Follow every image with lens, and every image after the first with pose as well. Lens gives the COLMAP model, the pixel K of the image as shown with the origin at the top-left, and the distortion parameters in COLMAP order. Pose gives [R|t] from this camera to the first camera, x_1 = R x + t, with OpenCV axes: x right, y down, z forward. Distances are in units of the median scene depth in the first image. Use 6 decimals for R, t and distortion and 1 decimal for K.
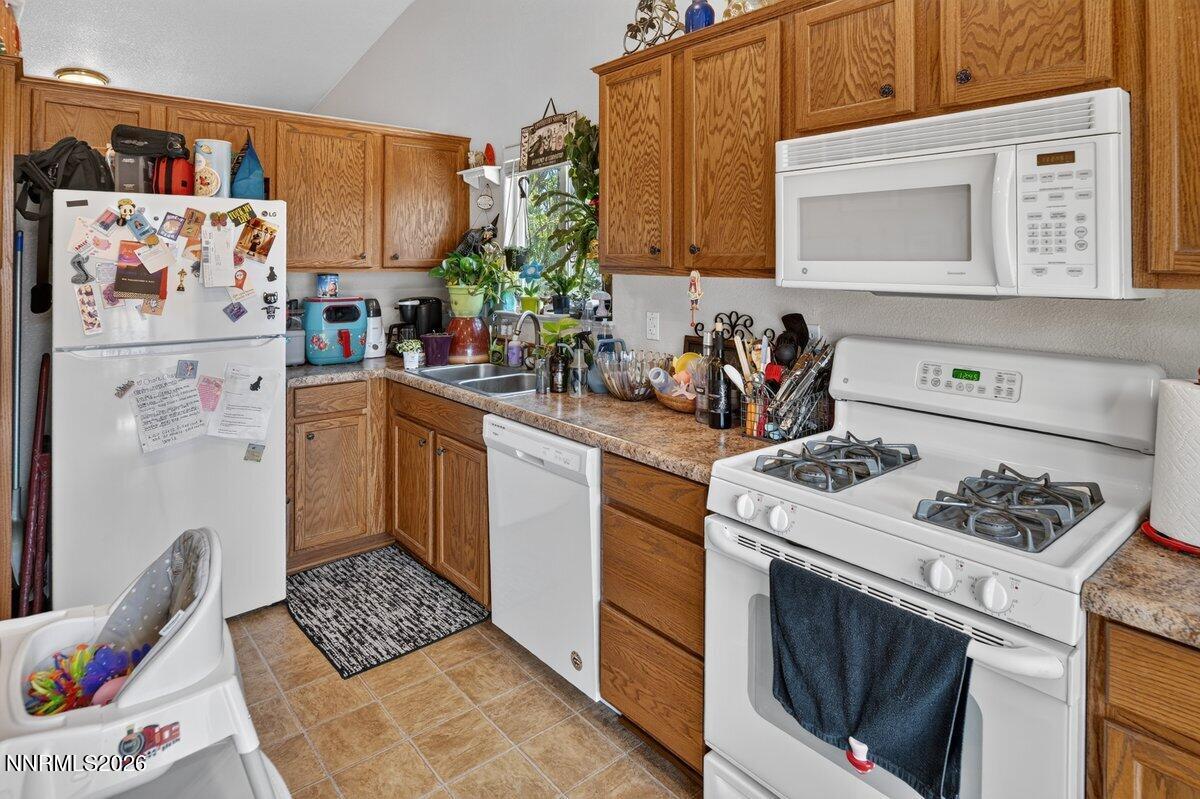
lens RADIAL K [[670.4, 0, 598.8], [0, 670.4, 257.9], [0, 0, 1]] dist [-0.004834, -0.003048]
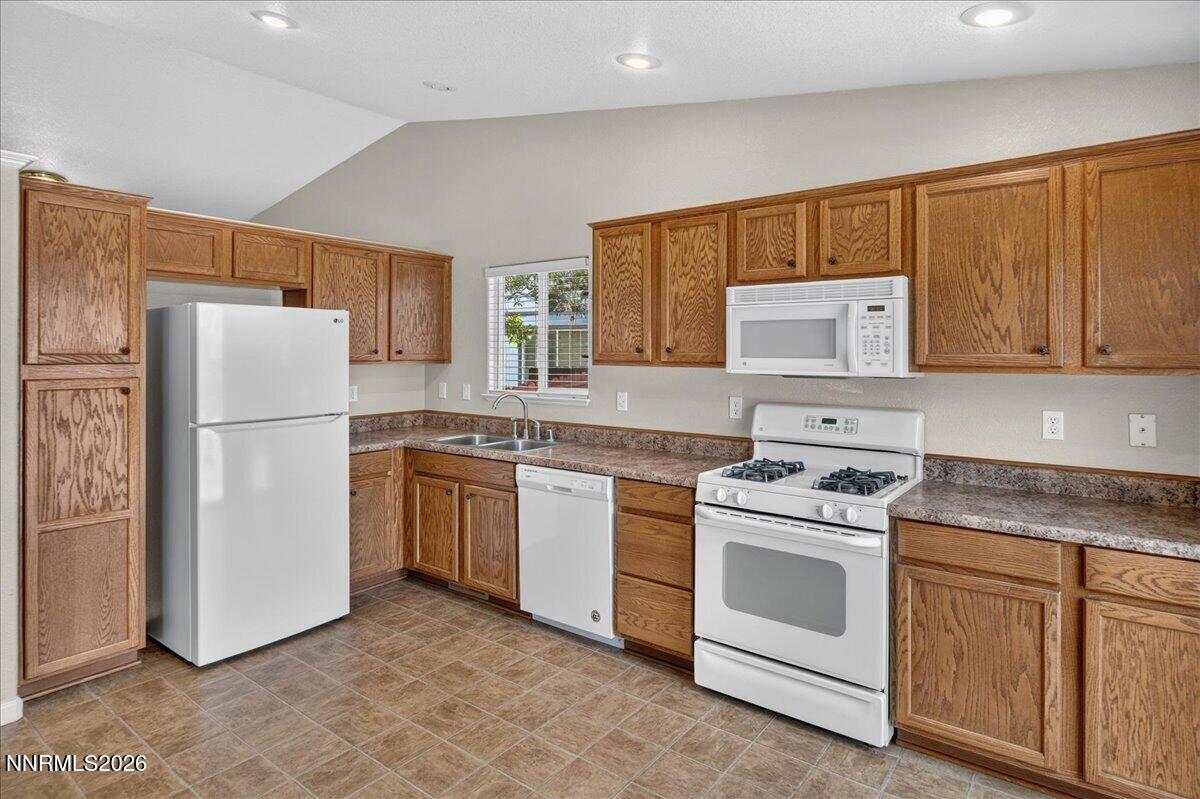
lens RADIAL K [[660.0, 0, 599.8], [0, 660.0, 351.8], [0, 0, 1]] dist [-0.000715, -0.008165]
pose [[0.975564, -0.000463, 0.219715, -0.369945], [-0.001207, 0.999971, 0.007465, -0.020290], [-0.219712, -0.007548, 0.975536, -0.496183]]
